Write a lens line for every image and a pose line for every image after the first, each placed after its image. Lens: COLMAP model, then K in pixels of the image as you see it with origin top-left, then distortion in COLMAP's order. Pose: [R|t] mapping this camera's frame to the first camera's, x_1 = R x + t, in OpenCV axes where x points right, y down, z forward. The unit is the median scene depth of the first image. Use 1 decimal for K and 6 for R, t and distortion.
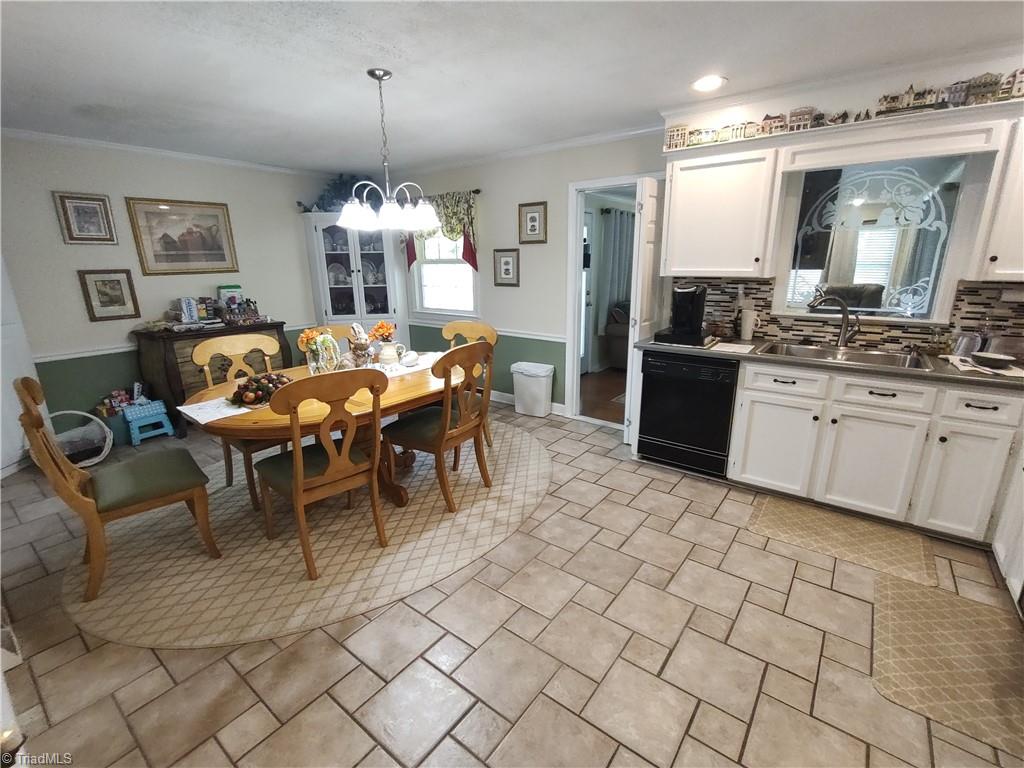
lens RADIAL K [[463.5, 0, 513.6], [0, 463.5, 385.7], [0, 0, 1]] dist [-0.004487, 0.000144]
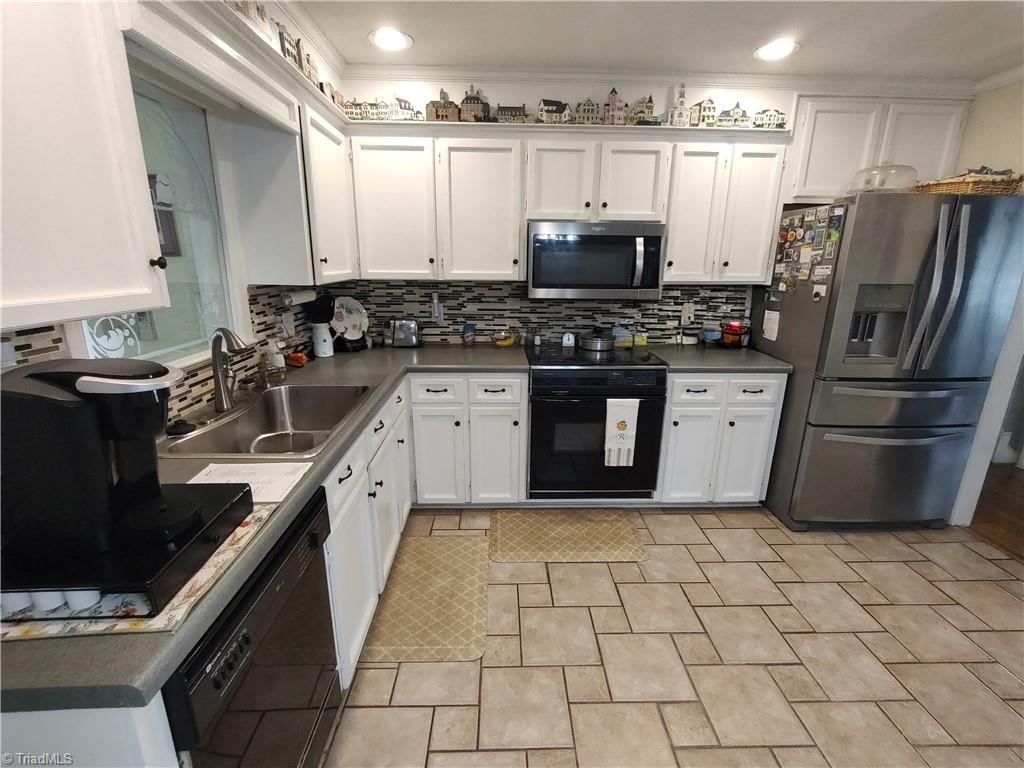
lens RADIAL K [[463.5, 0, 513.6], [0, 463.5, 385.7], [0, 0, 1]] dist [-0.004487, 0.000144]
pose [[-0.631176, -0.202638, 0.748703, 0.058636], [0.197417, 0.891512, 0.407717, -0.436550], [-0.750096, 0.405147, -0.522696, 1.579964]]
